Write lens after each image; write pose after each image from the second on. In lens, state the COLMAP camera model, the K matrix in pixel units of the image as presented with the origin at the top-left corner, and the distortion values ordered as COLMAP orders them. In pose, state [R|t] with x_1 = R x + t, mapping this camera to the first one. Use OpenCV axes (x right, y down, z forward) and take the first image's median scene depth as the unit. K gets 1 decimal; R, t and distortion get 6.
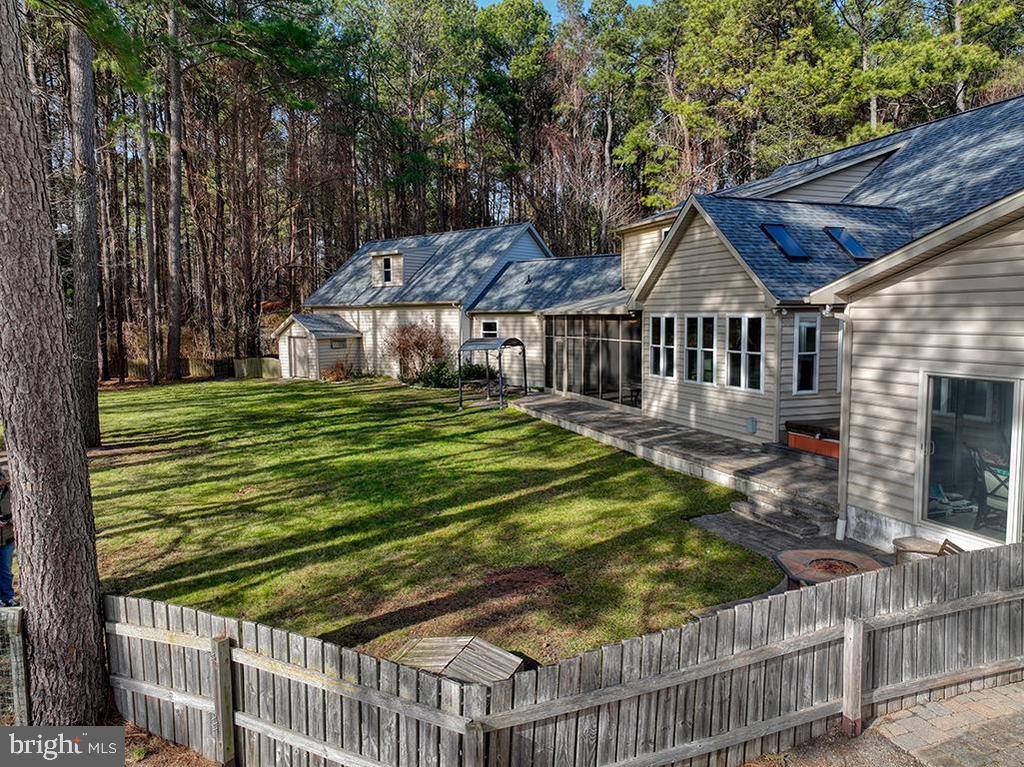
lens RADIAL K [[710.8, 0, 512.0], [0, 710.8, 383.5], [0, 0, 1]] dist [0.006457, 0.001799]
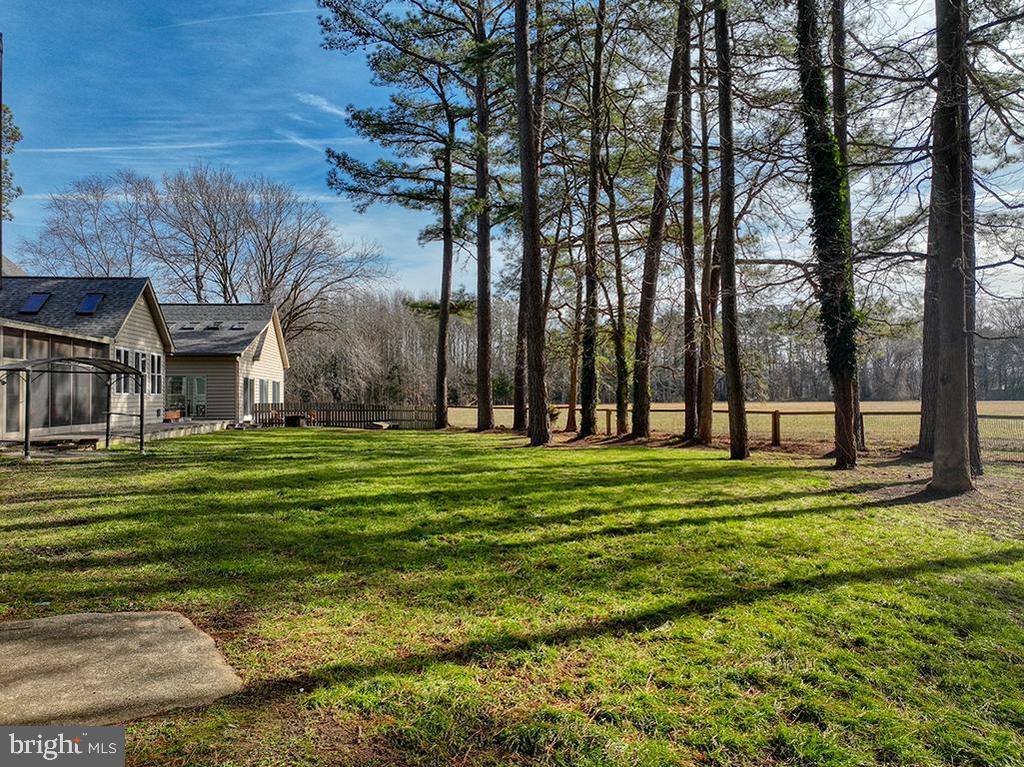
lens RADIAL K [[710.8, 0, 512.0], [0, 710.8, 383.5], [0, 0, 1]] dist [0.006457, 0.001799]
pose [[-0.978242, 0.021427, 0.206358, -0.803647], [0.036503, 0.996912, 0.069529, -0.097287], [-0.204231, 0.075549, -0.976003, 2.204852]]
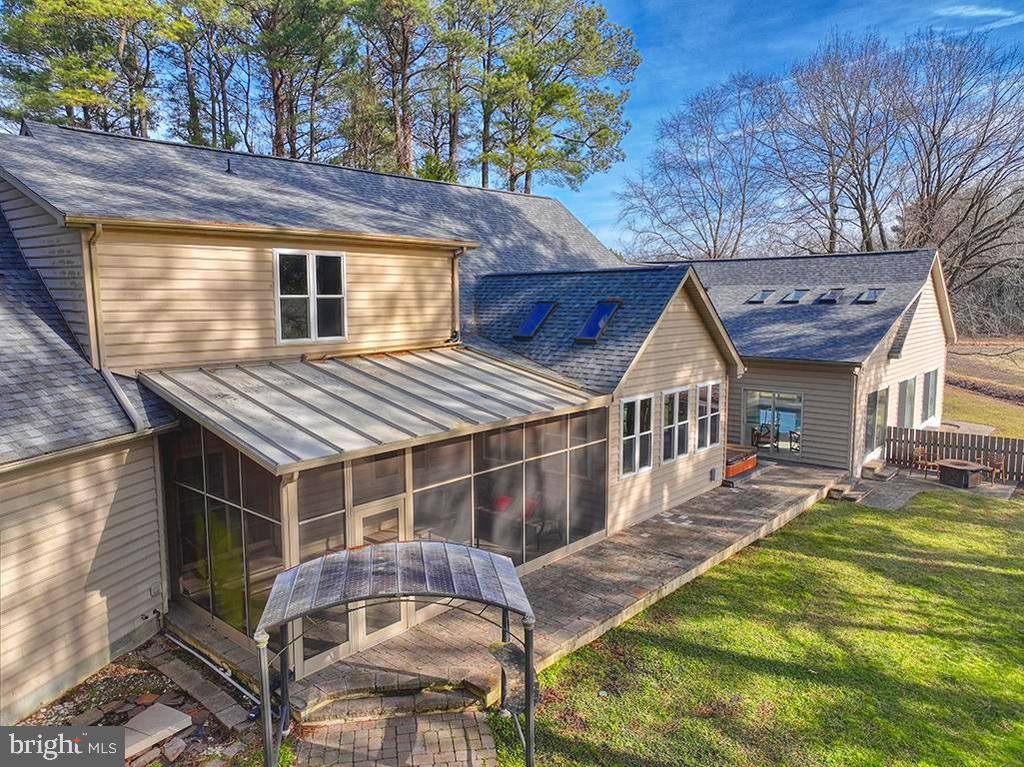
lens RADIAL K [[710.8, 0, 512.0], [0, 710.8, 383.5], [0, 0, 1]] dist [0.006457, 0.001799]
pose [[-0.479440, -0.096611, 0.872241, -0.436342], [0.092731, 0.982780, 0.159825, -0.260382], [-0.872662, 0.157510, -0.462225, 1.524830]]
